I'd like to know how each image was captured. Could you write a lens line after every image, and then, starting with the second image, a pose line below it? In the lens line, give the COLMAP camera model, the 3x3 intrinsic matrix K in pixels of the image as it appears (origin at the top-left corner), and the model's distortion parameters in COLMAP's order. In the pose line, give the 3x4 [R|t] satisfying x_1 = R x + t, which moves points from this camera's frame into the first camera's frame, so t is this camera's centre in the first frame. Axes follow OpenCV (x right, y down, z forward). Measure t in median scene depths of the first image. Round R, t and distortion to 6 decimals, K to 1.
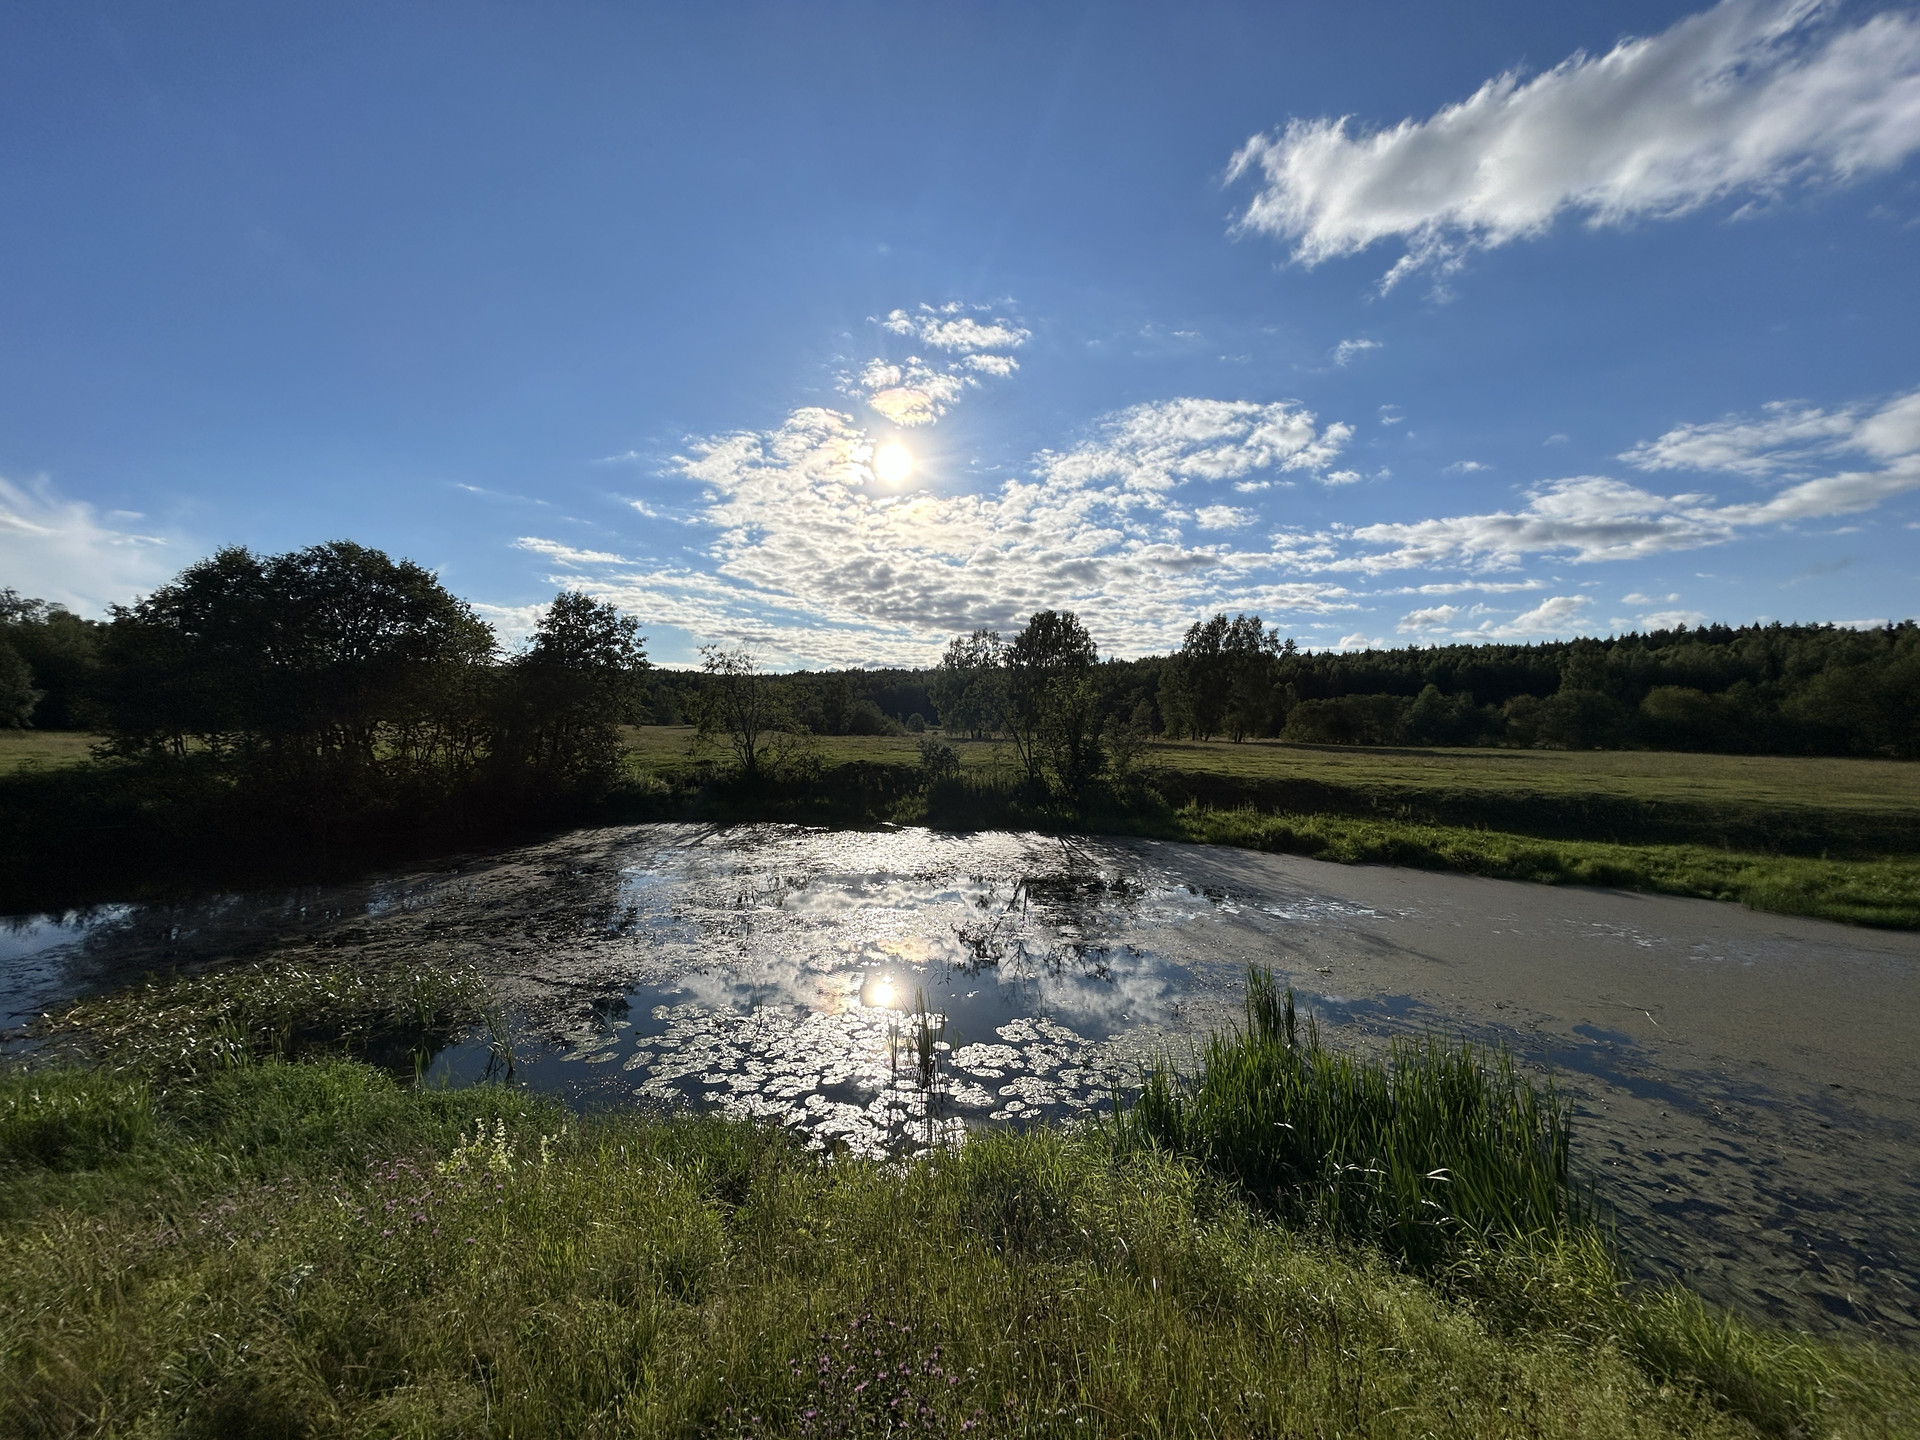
lens RADIAL K [[771.5, 0, 955.1], [0, 771.5, 701.1], [0, 0, 1]] dist [-0.001242, 0.000279]
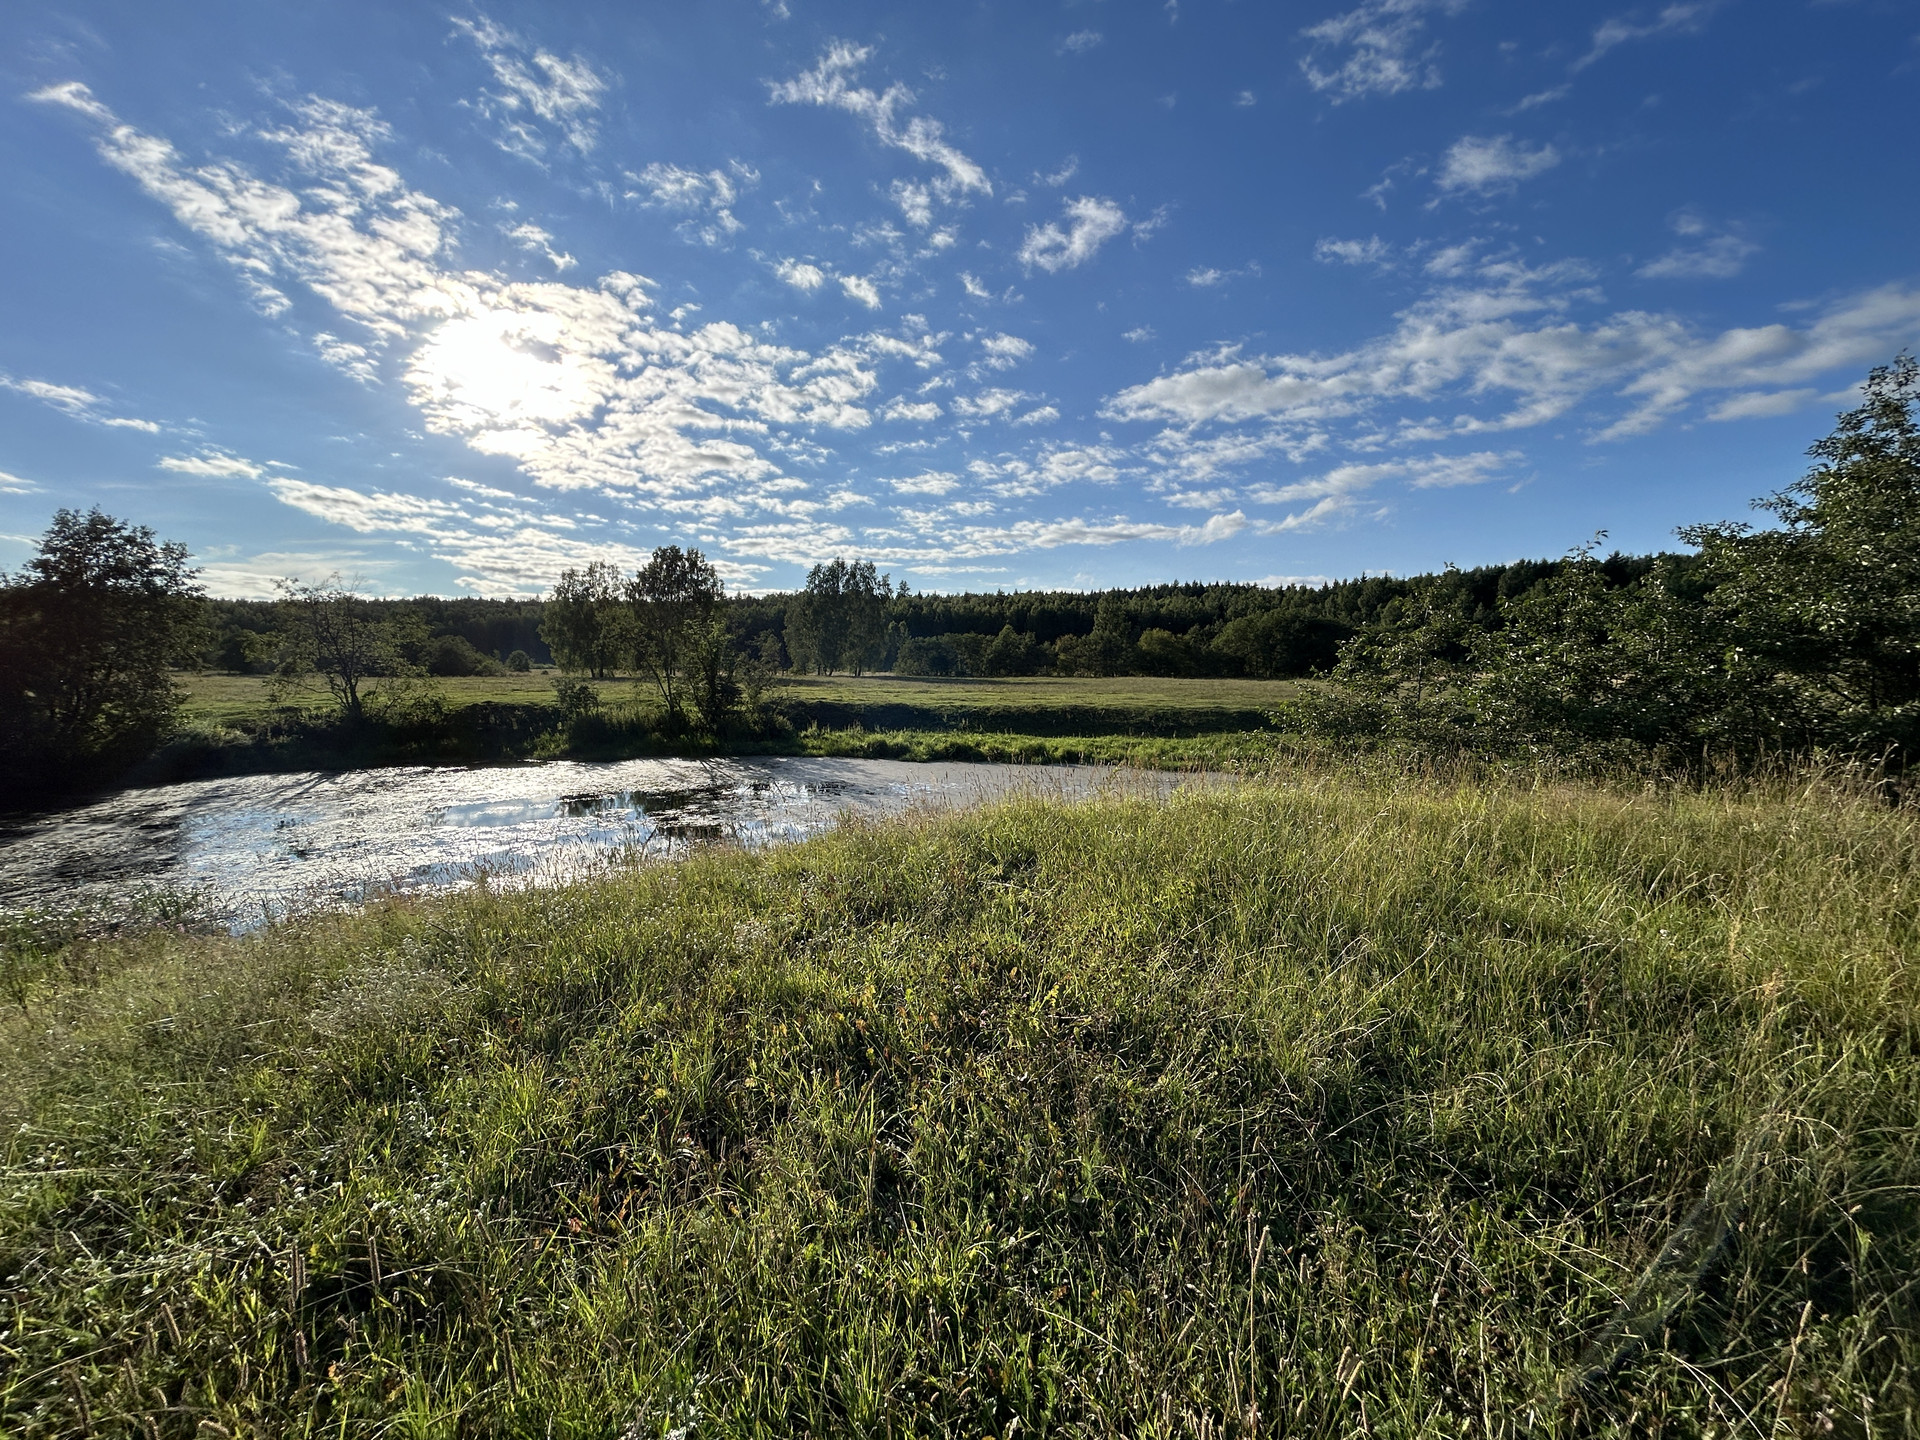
lens RADIAL K [[771.5, 0, 952.3], [0, 771.5, 747.3], [0, 0, 1]] dist [-0.001242, 0.000279]
pose [[0.893572, -0.060017, 0.444890, -0.029299], [-0.003959, 0.989931, 0.141496, -0.005351], [-0.448902, -0.128198, 0.884337, -0.122555]]
